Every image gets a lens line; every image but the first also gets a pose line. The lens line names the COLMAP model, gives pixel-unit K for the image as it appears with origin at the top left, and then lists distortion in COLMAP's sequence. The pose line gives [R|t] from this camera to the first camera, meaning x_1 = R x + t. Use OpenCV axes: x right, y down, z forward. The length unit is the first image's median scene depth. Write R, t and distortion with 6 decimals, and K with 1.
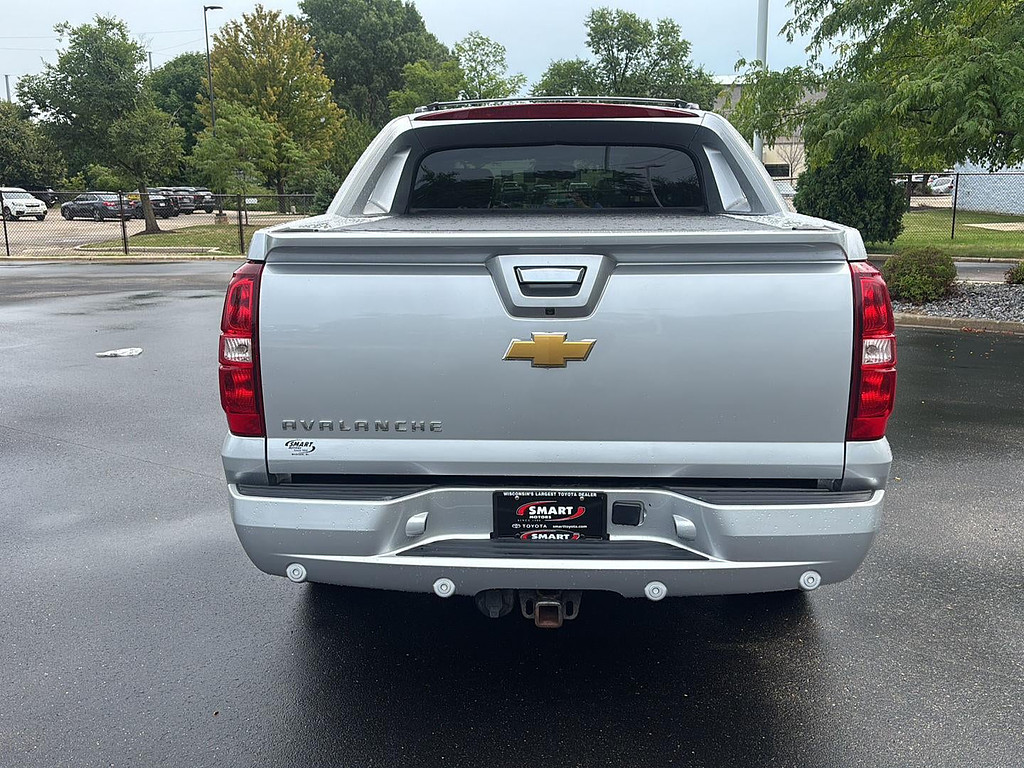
lens RADIAL K [[1000.3, 0, 509.9], [0, 1000.3, 385.4], [0, 0, 1]] dist [0.037494, 0.005646]
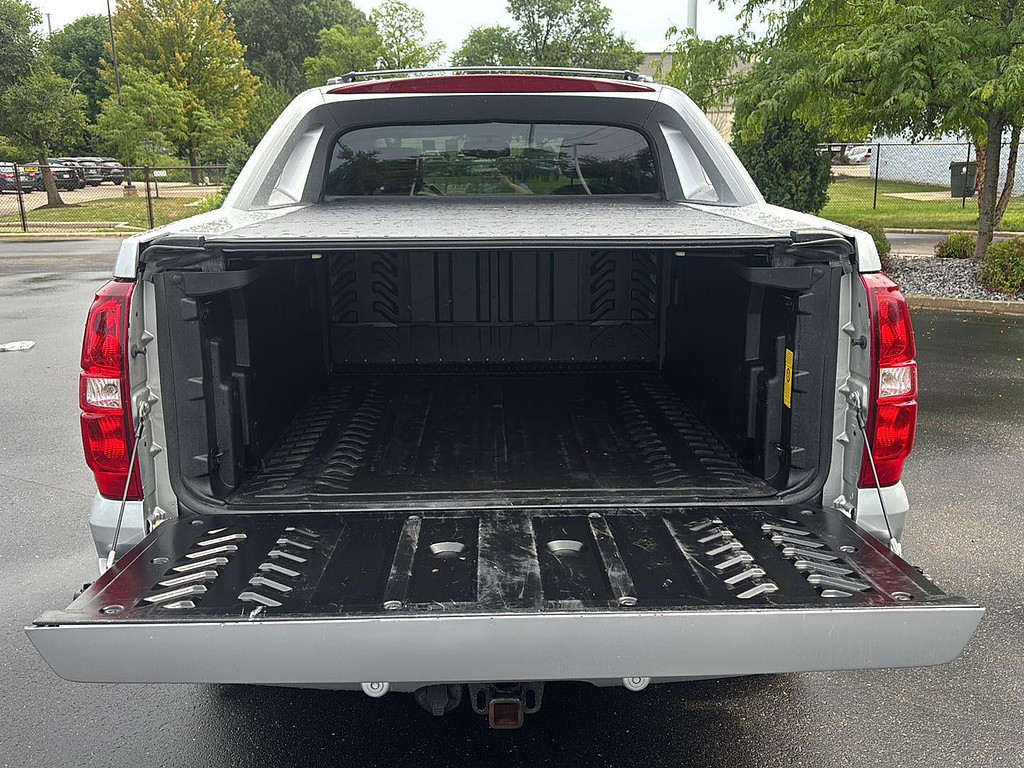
lens RADIAL K [[1000.3, 0, 509.9], [0, 1000.3, 385.4], [0, 0, 1]] dist [0.037494, 0.005646]
pose [[0.997089, -0.020006, 0.073577, -0.008013], [0.017816, 0.999382, 0.030310, -0.038922], [-0.074137, -0.028911, 0.996829, 0.125215]]
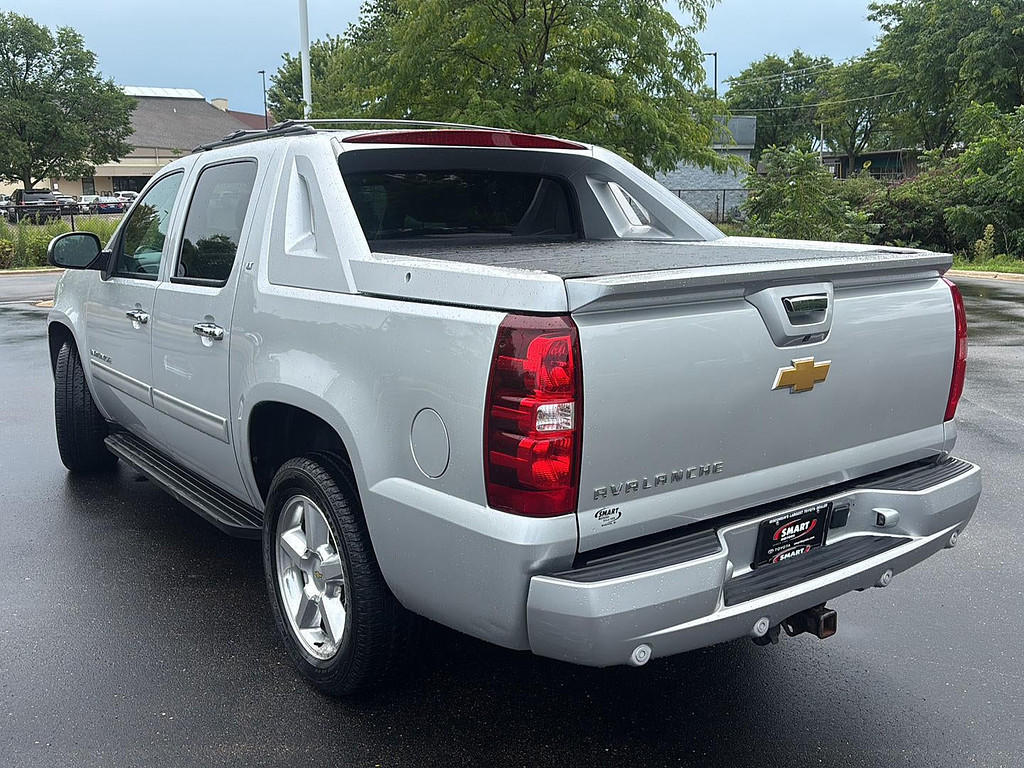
lens RADIAL K [[1012.3, 0, 511.2], [0, 1012.3, 314.9], [0, 0, 1]] dist [-0.005551, -0.143267]
pose [[0.774720, -0.071117, 0.628292, -0.562389], [0.121902, 0.991813, -0.038048, -0.061940], [-0.620442, 0.106067, 0.777047, 0.233475]]
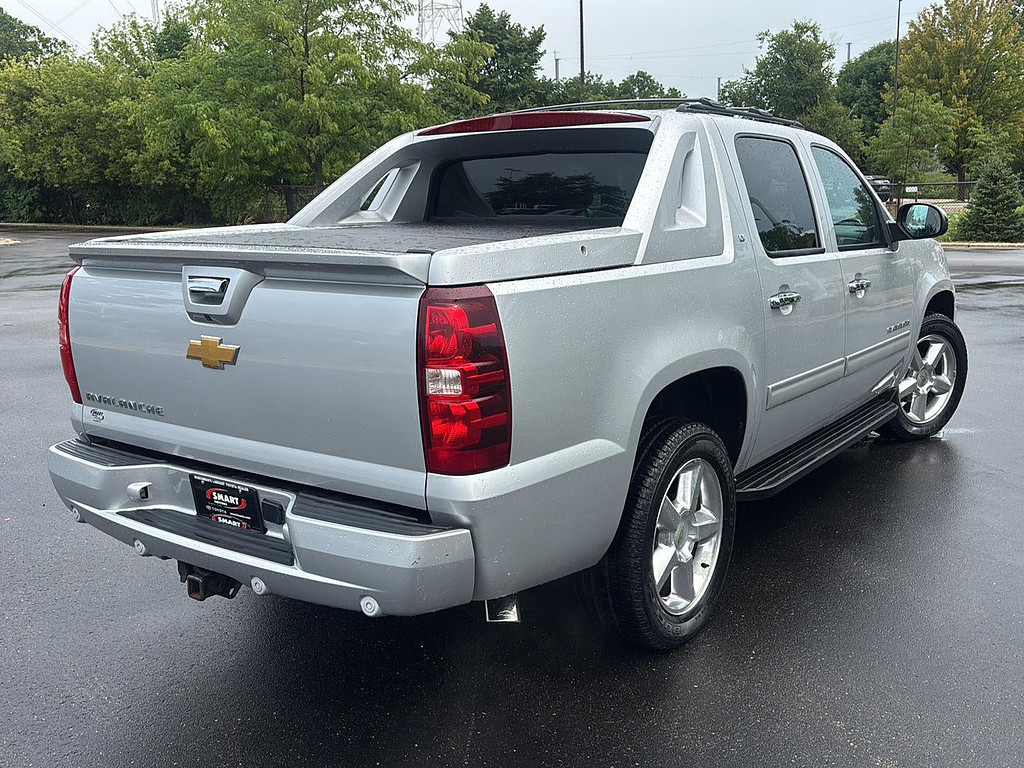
lens RADIAL K [[1006.9, 0, 510.9], [0, 1006.9, 382.3], [0, 0, 1]] dist [0.039235, -0.001376]
pose [[0.842473, 0.094483, -0.530388, 0.597270], [-0.093318, 0.995212, 0.029060, -0.042982], [0.530594, 0.025013, 0.847257, 0.150079]]
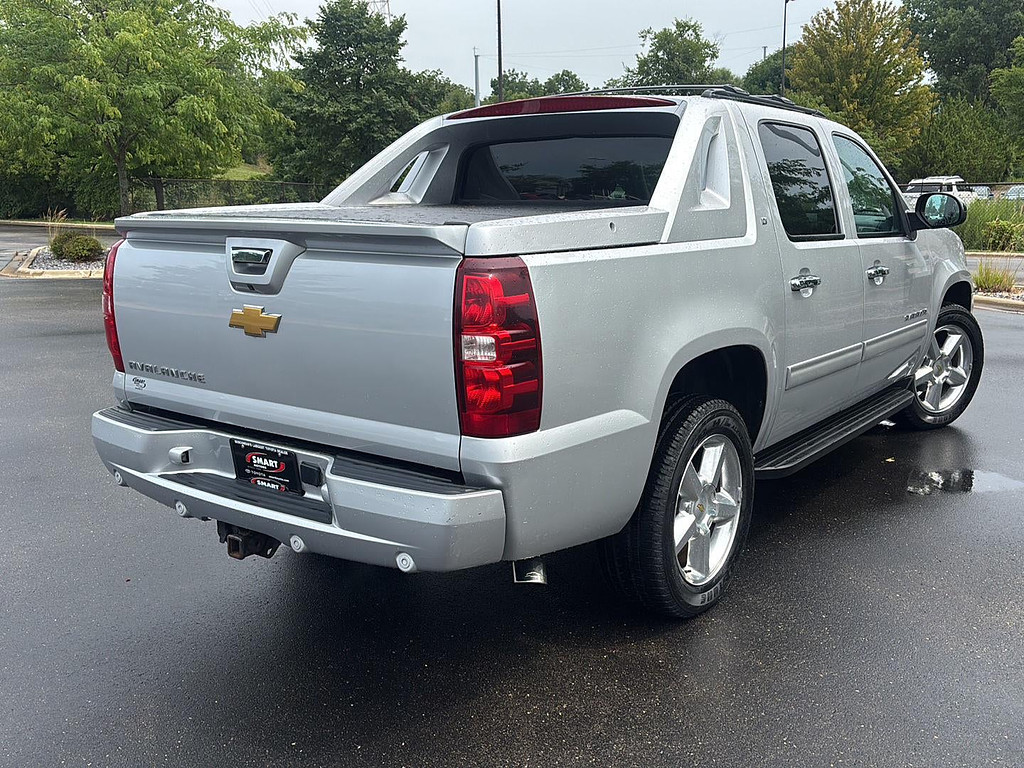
lens RADIAL K [[1006.9, 0, 510.9], [0, 1006.9, 382.3], [0, 0, 1]] dist [0.039235, -0.001376]
pose [[0.834218, 0.108490, -0.540658, 0.603533], [-0.106113, 0.993714, 0.035673, -0.024848], [0.541129, 0.027612, 0.840486, 0.120400]]
